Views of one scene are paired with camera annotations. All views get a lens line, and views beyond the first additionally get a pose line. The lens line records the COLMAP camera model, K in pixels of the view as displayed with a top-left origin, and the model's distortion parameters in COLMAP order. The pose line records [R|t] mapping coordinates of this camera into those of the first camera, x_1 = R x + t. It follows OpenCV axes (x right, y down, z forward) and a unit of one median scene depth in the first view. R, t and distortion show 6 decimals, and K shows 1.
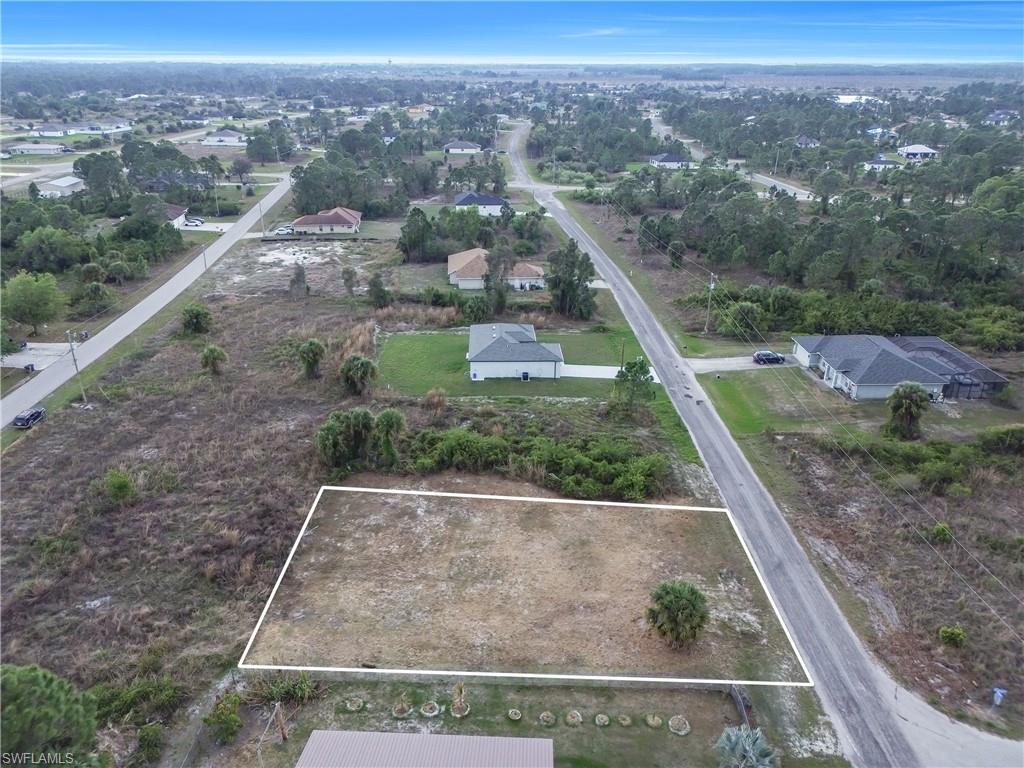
lens RADIAL K [[709.9, 0, 510.6], [0, 709.9, 397.1], [0, 0, 1]] dist [0.074873, -0.085800]
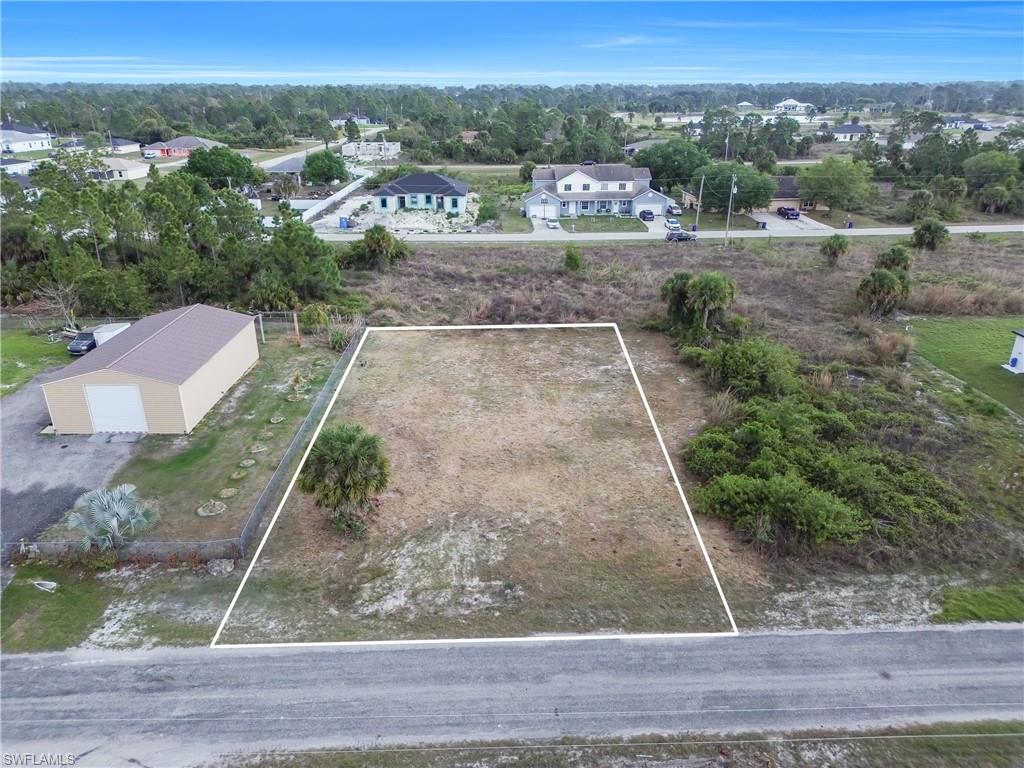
lens RADIAL K [[709.9, 0, 510.6], [0, 709.9, 397.1], [0, 0, 1]] dist [0.074873, -0.085800]
pose [[0.045439, 0.397709, -0.916386, 0.631749], [-0.424184, 0.838208, 0.342746, -0.046062], [0.904435, 0.373142, 0.206789, 0.732908]]
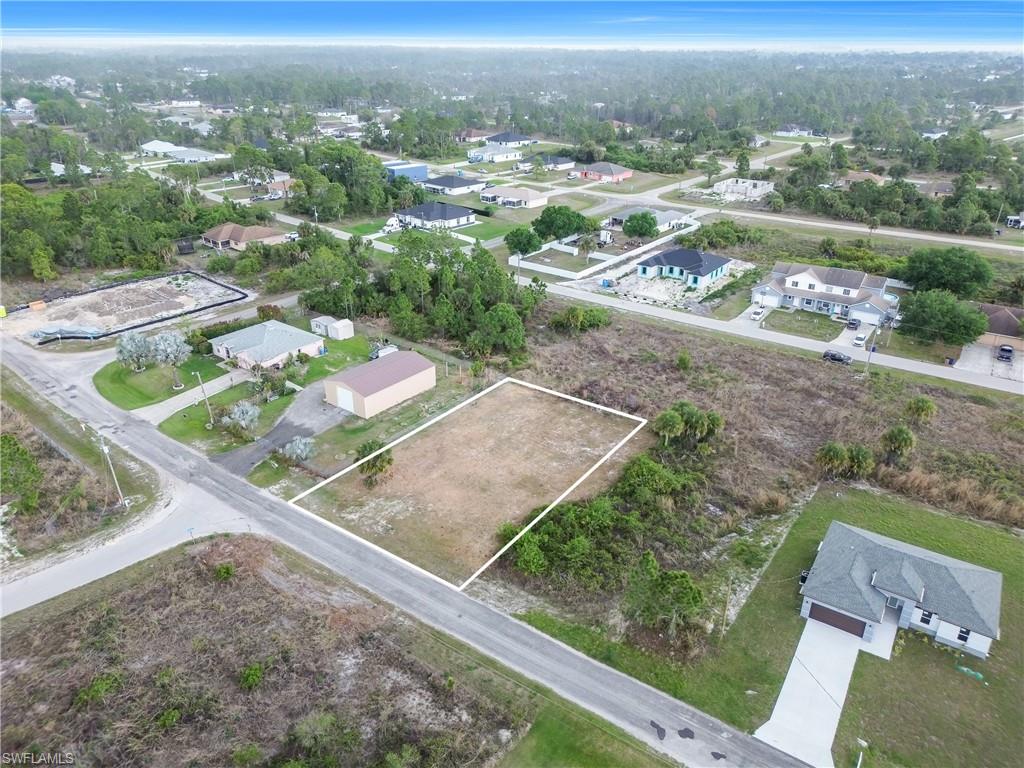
lens RADIAL K [[715.7, 0, 512.0], [0, 715.7, 384.0], [0, 0, 1]] dist [0.078317, -0.092054]
pose [[-0.575570, 0.346341, -0.740788, 0.893236], [-0.353106, 0.711819, 0.607149, -0.681192], [0.737587, 0.611034, -0.287407, 1.192157]]
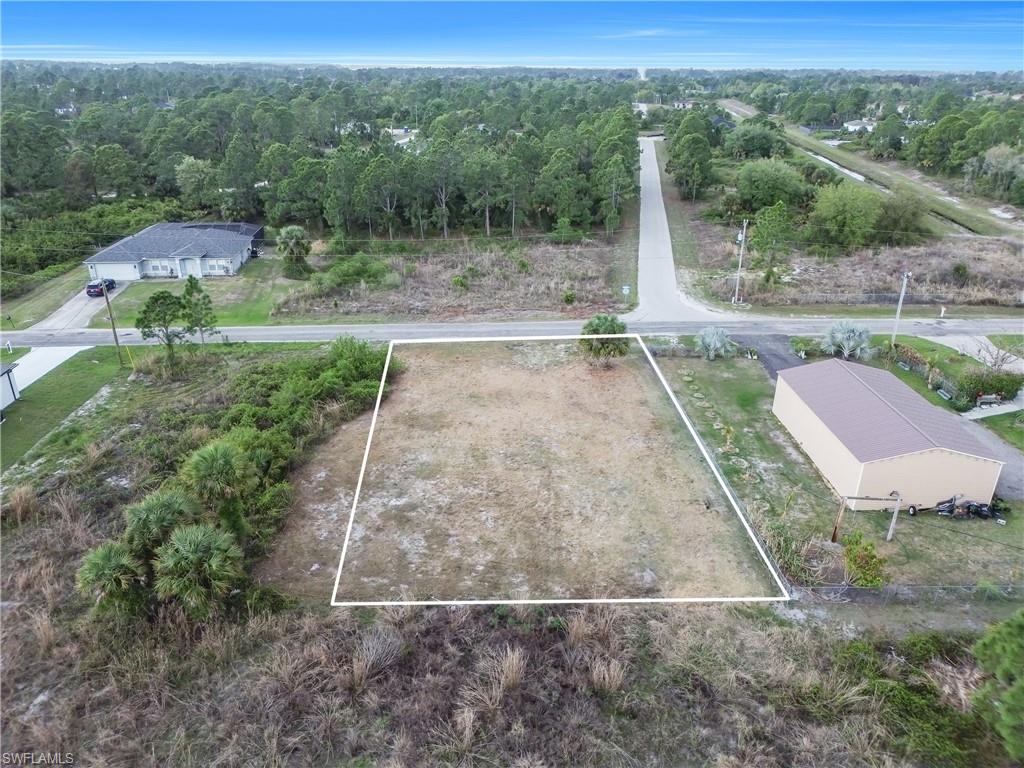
lens RADIAL K [[709.9, 0, 510.6], [0, 709.9, 397.1], [0, 0, 1]] dist [0.074873, -0.085800]
pose [[-0.065916, -0.423716, 0.903394, -0.673750], [0.416973, 0.810826, 0.410724, -0.140147], [-0.906525, 0.403764, 0.123232, 0.777245]]
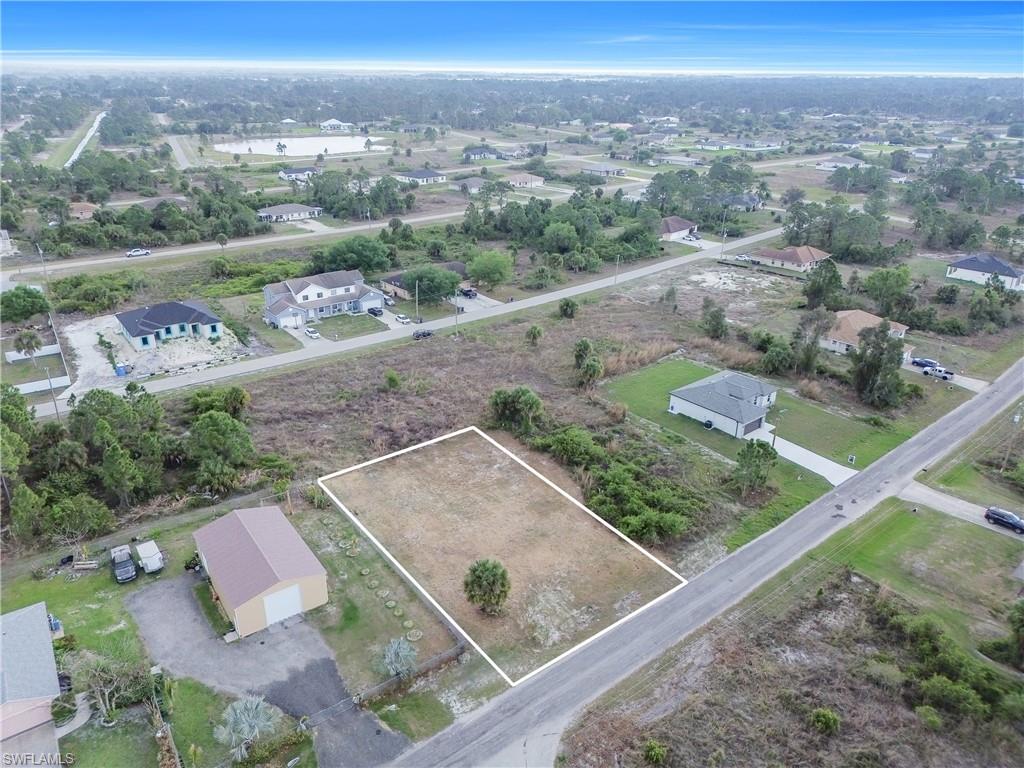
lens RADIAL K [[709.9, 0, 510.6], [0, 709.9, 397.1], [0, 0, 1]] dist [0.074873, -0.085800]
pose [[0.617874, 0.328350, -0.714435, 0.800175], [-0.339597, 0.930953, 0.134162, -0.149981], [0.709158, 0.159725, 0.686719, 0.070630]]
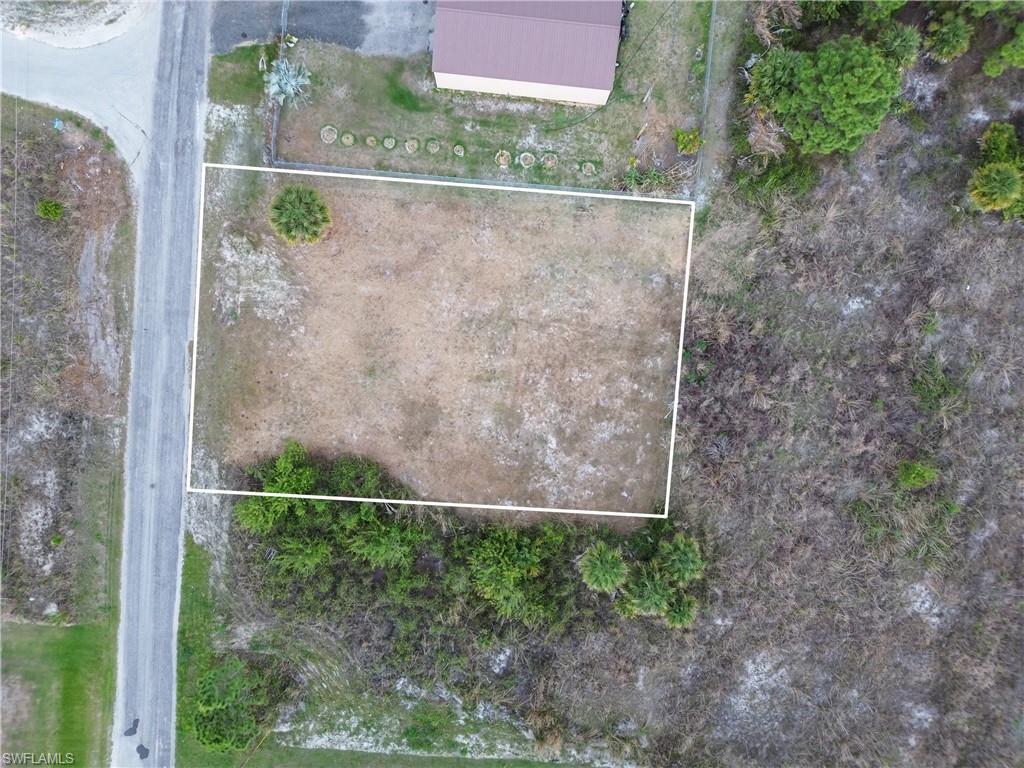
lens RADIAL K [[709.9, 0, 510.6], [0, 709.9, 397.1], [0, 0, 1]] dist [0.074873, -0.085800]
pose [[-0.998435, -0.053391, -0.016634, -0.058256], [0.007299, -0.419330, 0.907805, -0.587685], [-0.055443, 0.906263, 0.419063, 0.586583]]
